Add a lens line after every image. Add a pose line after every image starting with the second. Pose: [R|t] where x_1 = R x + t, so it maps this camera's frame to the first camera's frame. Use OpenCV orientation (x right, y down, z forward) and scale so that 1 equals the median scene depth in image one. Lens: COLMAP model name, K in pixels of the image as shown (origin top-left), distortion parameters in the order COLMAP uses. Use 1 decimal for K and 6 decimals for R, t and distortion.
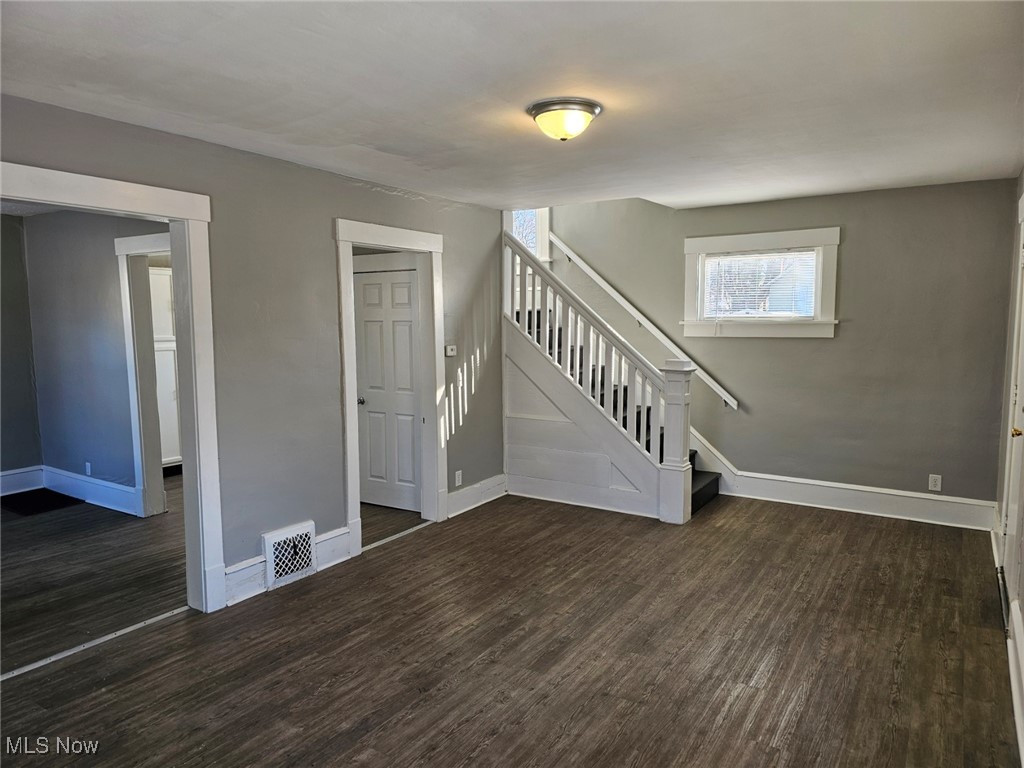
lens RADIAL K [[685.1, 0, 511.0], [0, 685.1, 386.9], [0, 0, 1]] dist [-0.000930, -0.003562]
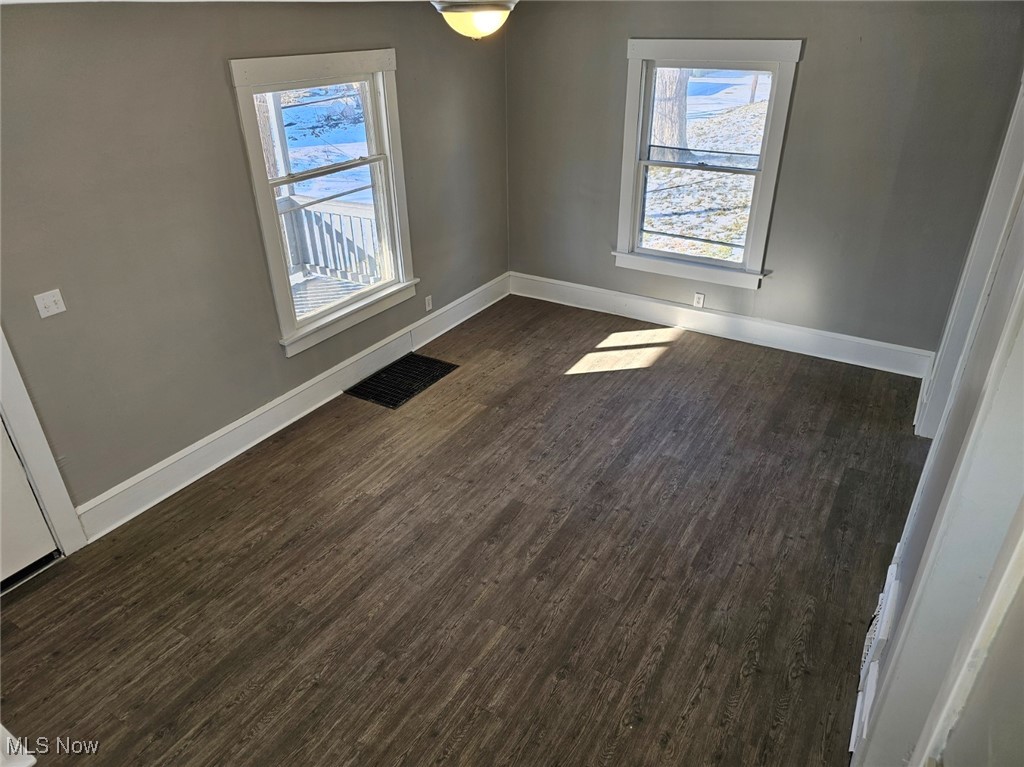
lens RADIAL K [[685.1, 0, 512.2], [0, 685.1, 383.3], [0, 0, 1]] dist [-0.000930, -0.003562]
pose [[-0.999341, 0.033365, -0.014270, 0.052783], [0.019866, 0.832096, 0.554275, -0.416781], [0.030367, 0.553626, -0.832211, 1.698523]]
